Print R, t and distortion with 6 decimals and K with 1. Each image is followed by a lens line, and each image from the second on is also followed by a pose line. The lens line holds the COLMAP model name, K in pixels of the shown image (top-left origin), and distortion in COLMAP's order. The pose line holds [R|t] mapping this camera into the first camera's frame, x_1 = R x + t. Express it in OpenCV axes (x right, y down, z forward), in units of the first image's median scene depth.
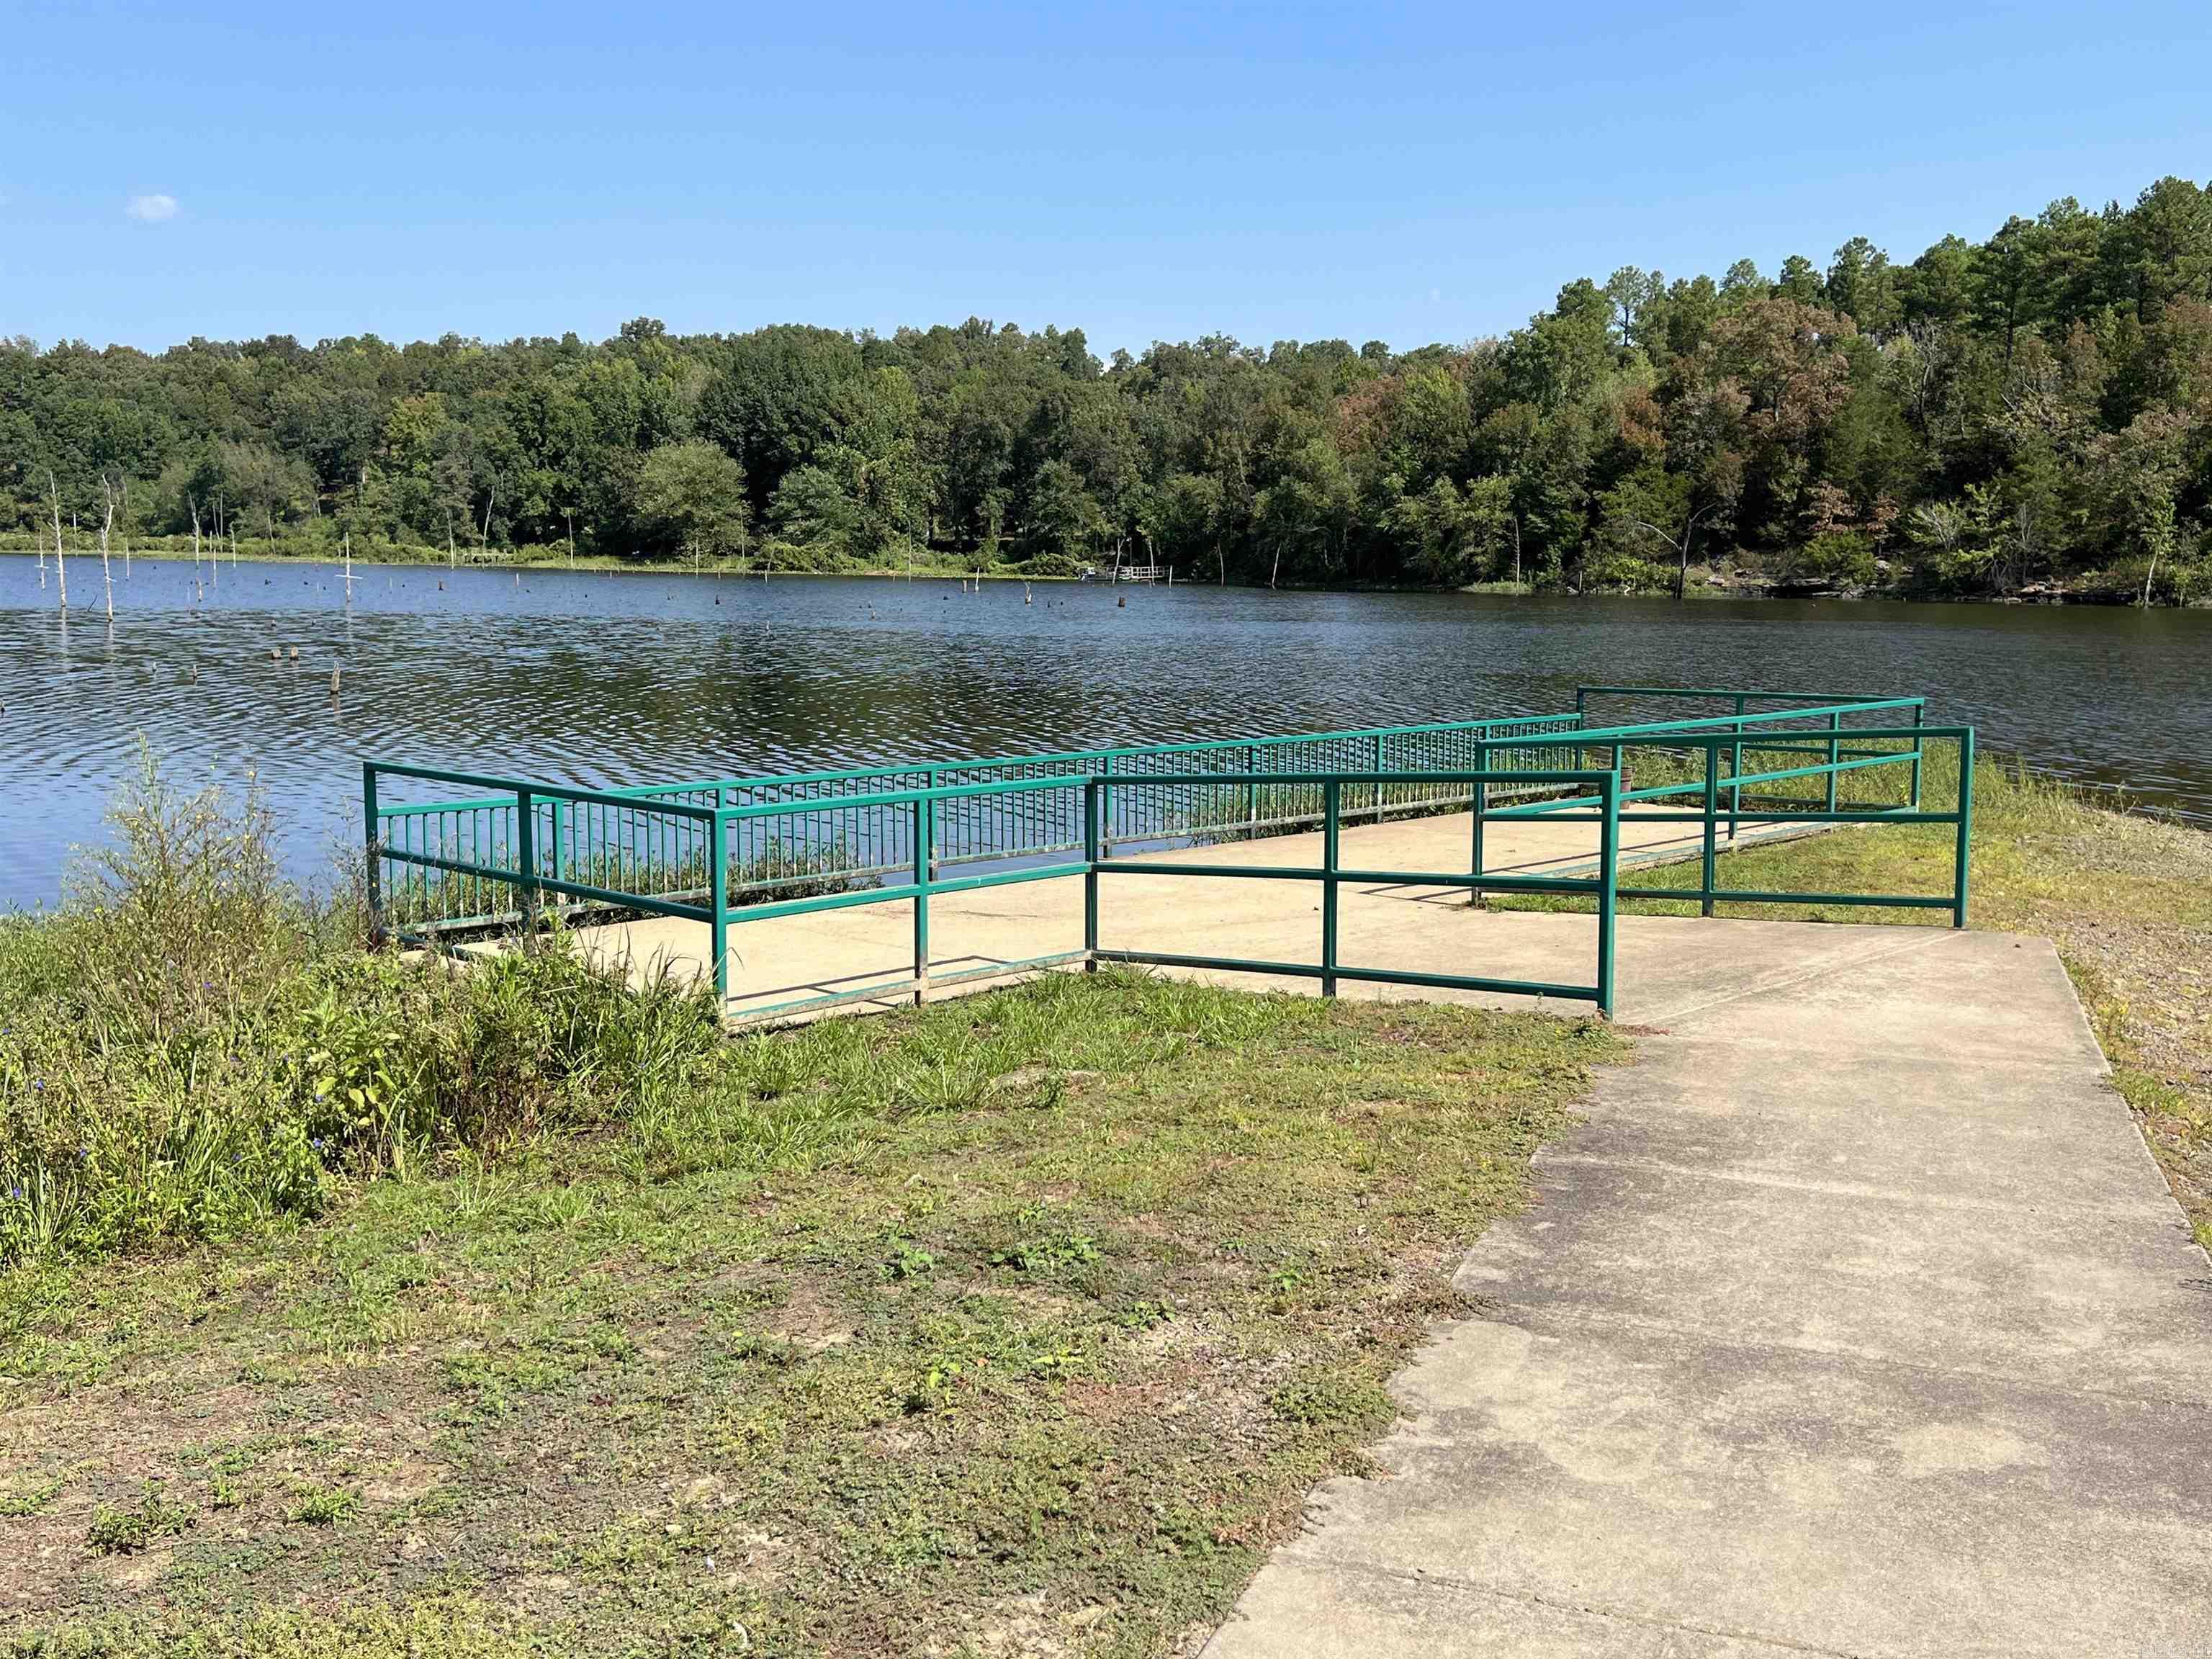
lens RADIAL K [[2153.0, 0, 1106.0], [0, 2153.0, 829.5], [0, 0, 1]] dist [0.111250, -0.184989]
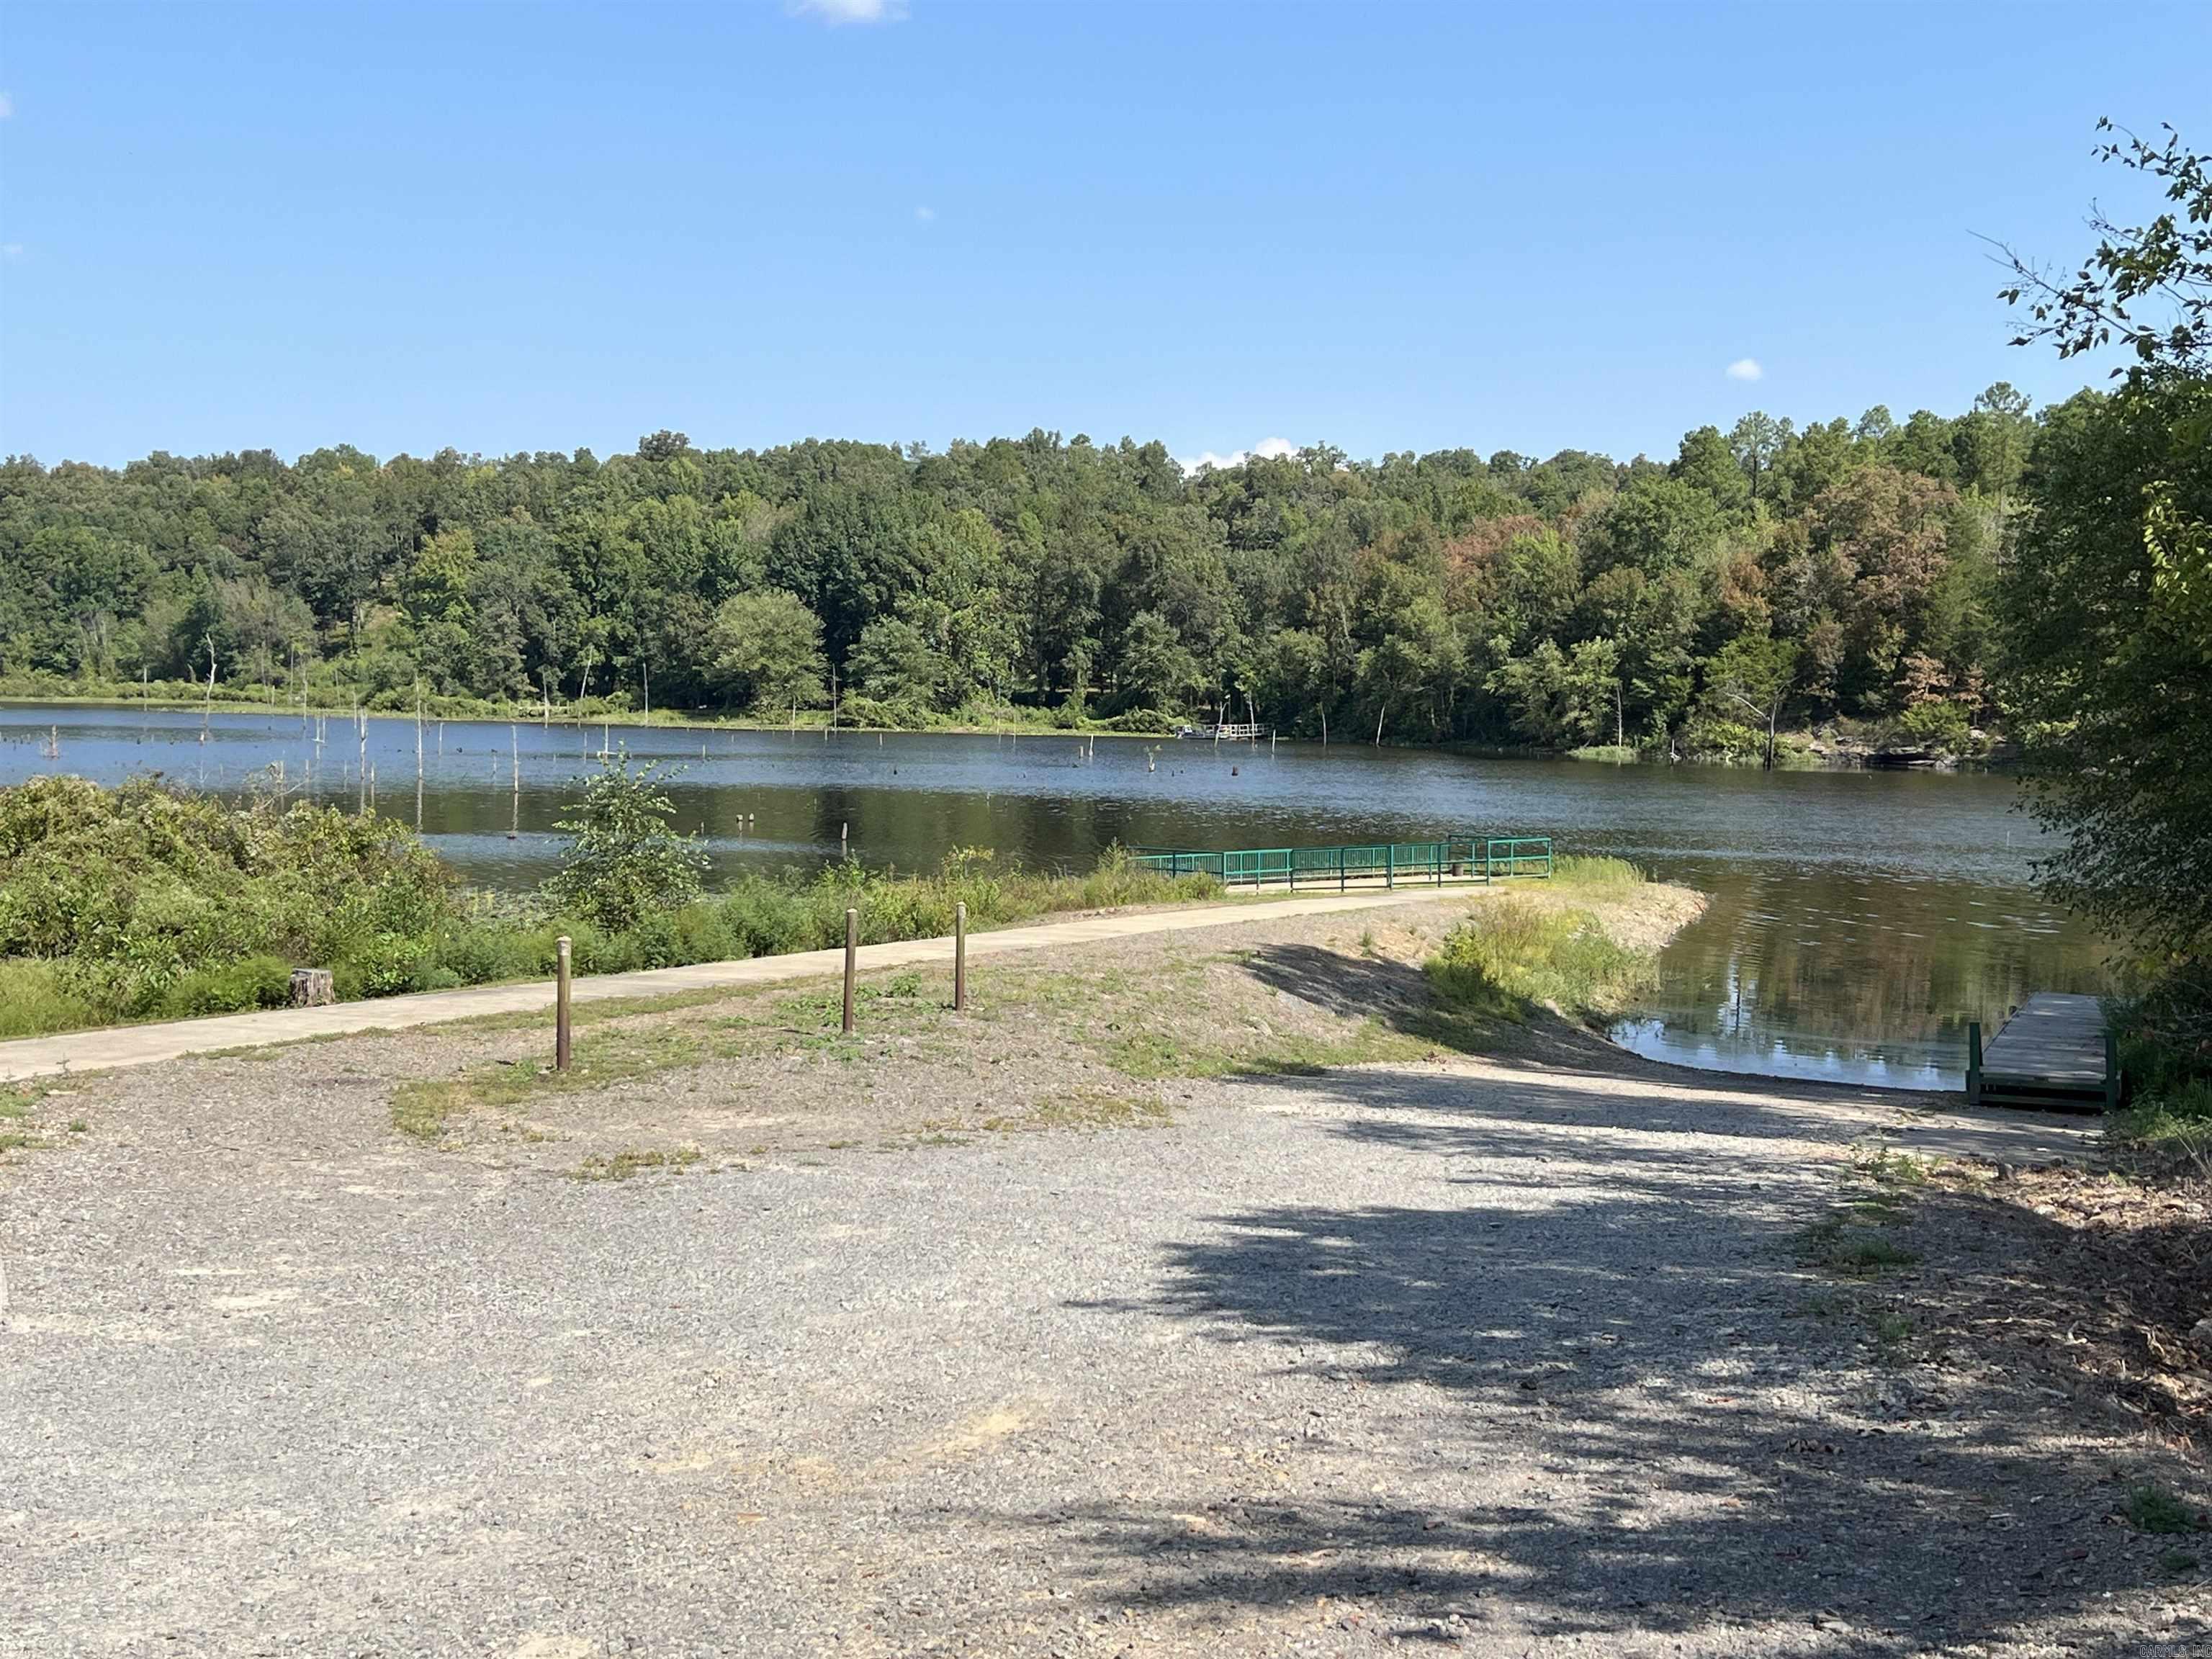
lens RADIAL K [[3642.2, 0, 1106.0], [0, 3642.2, 829.5], [0, 0, 1]] dist [0.309064, -0.006461]
pose [[0.999962, 0.005210, -0.006971, -0.030571], [-0.005724, 0.997102, -0.075860, 0.045844], [0.006556, 0.075897, 0.997094, -0.589635]]
